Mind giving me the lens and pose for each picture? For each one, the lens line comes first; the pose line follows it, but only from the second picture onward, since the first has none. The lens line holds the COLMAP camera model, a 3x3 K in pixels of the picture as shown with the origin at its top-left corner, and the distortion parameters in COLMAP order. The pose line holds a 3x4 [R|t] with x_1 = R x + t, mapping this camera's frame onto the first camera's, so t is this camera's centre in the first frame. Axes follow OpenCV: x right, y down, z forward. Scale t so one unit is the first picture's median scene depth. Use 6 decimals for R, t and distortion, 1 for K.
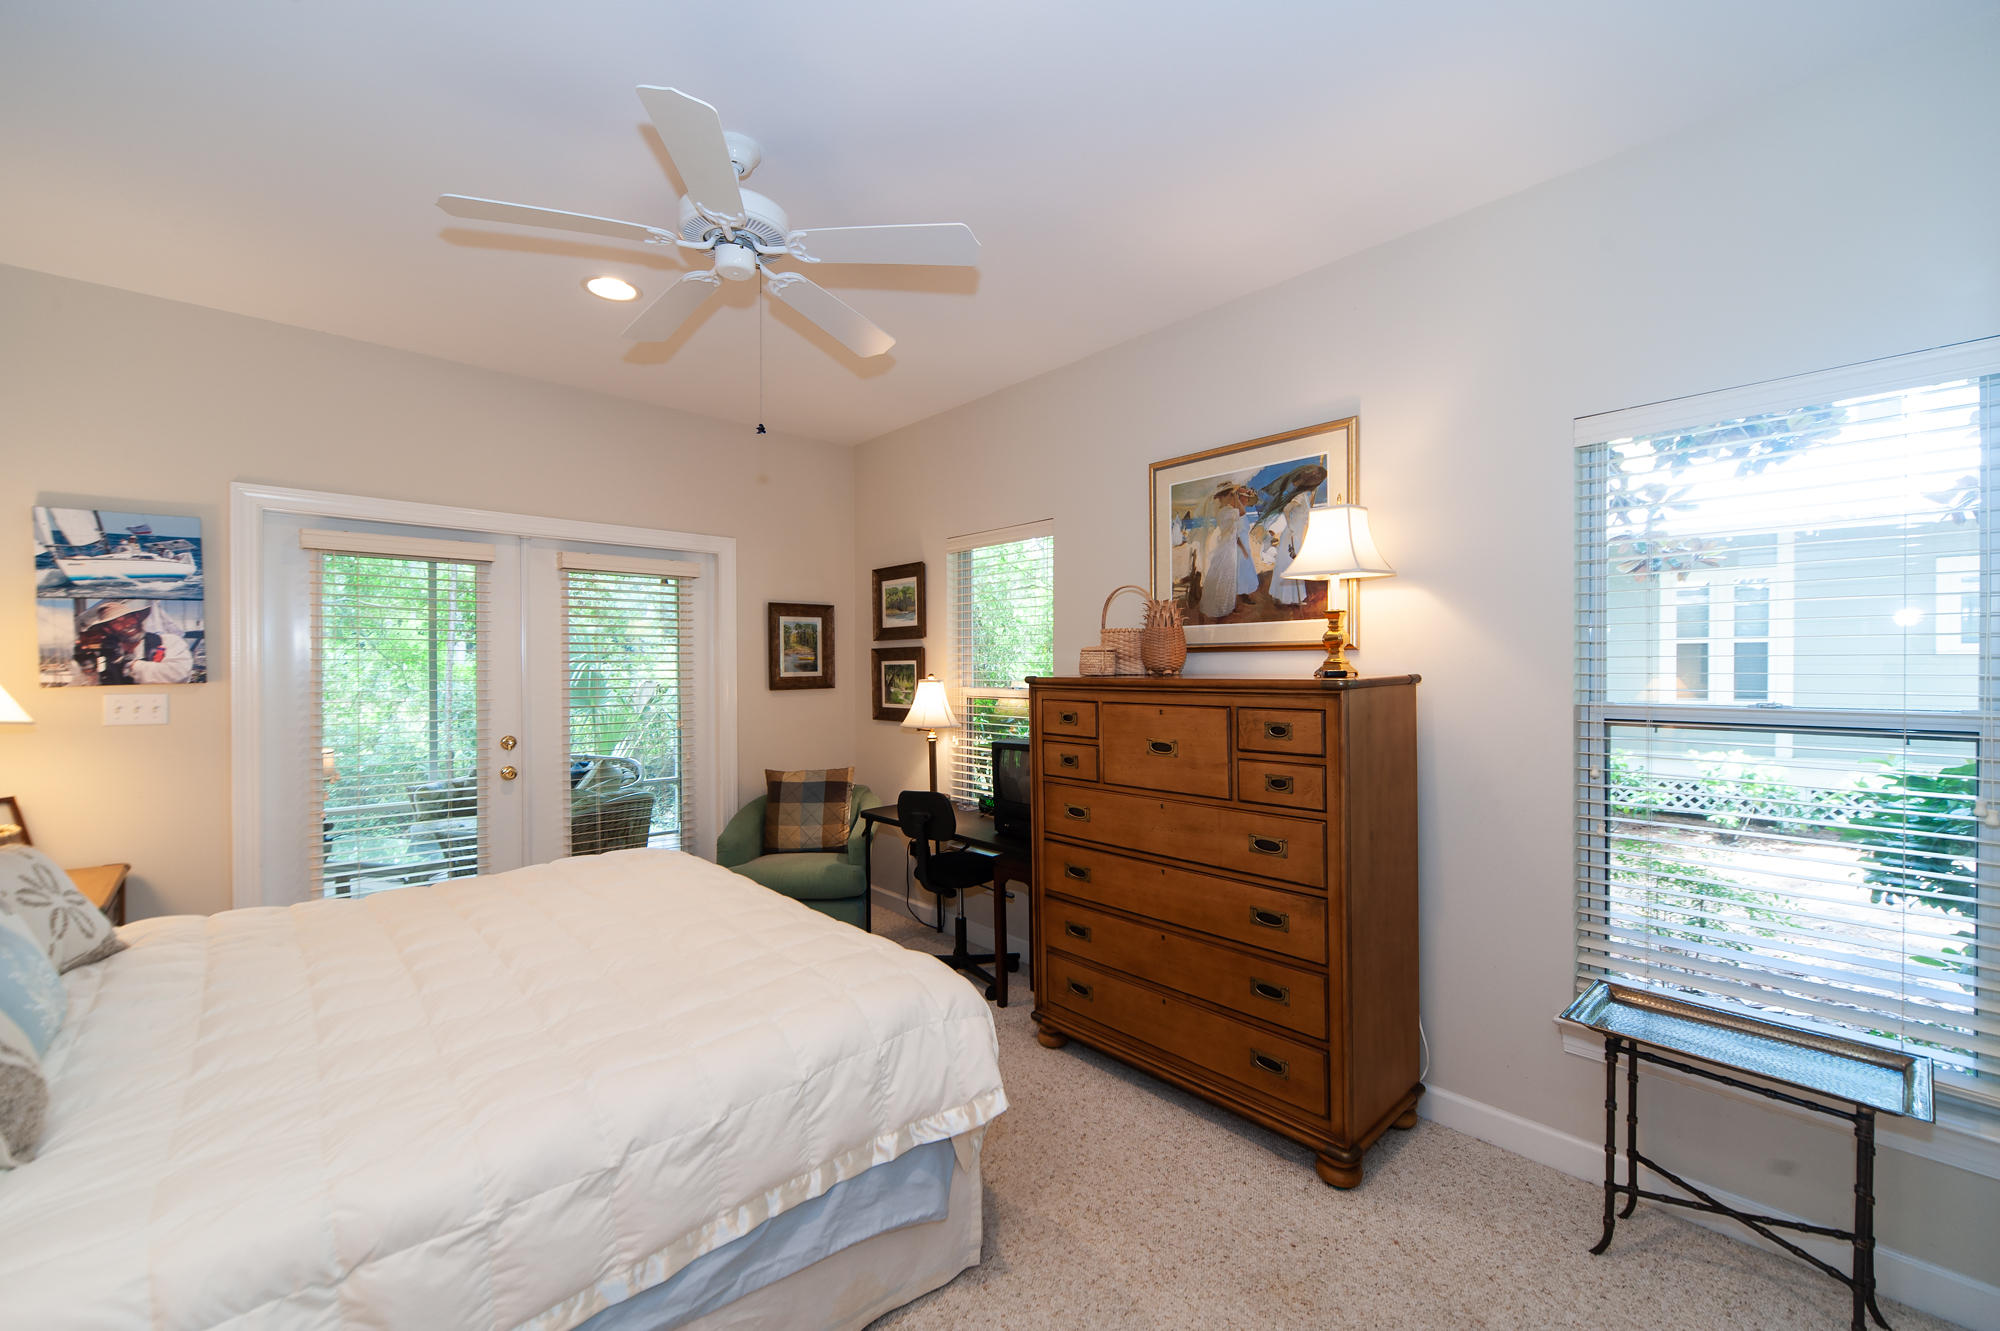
lens RADIAL K [[813.2, 0, 997.0], [0, 813.2, 668.1], [0, 0, 1]] dist [-0.001708, -0.000272]
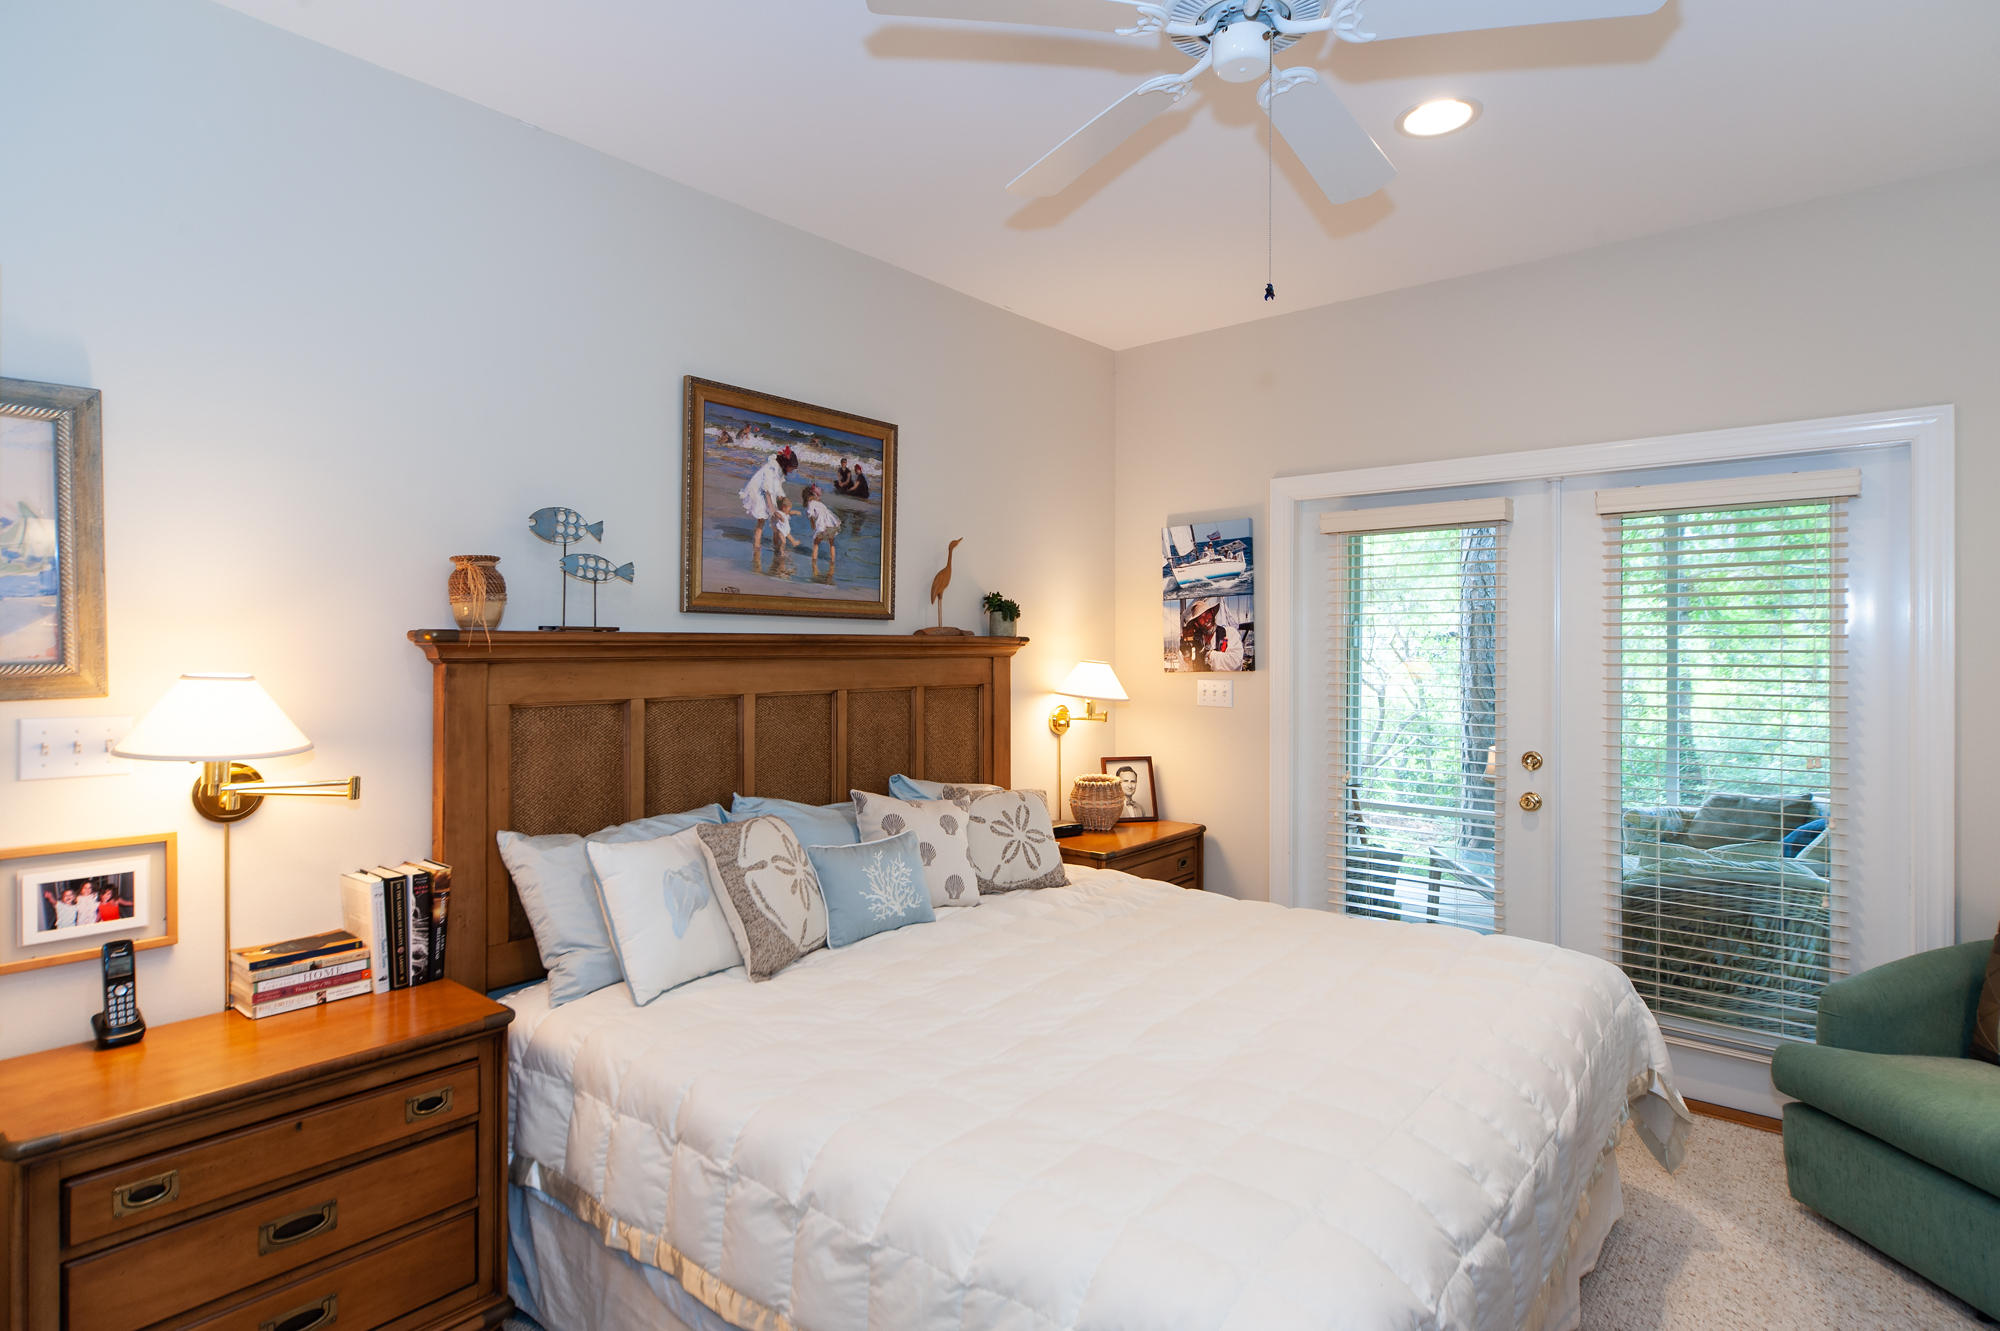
lens RADIAL K [[1024.3, 0, 997.2], [0, 1024.3, 659.2], [0, 0, 1]] dist [-0.015784, -0.000784]
pose [[0.125686, 0.013765, -0.991975, 0.345732], [-0.000645, 0.999905, 0.013793, -0.016860], [0.992070, -0.001094, 0.125683, 0.521750]]
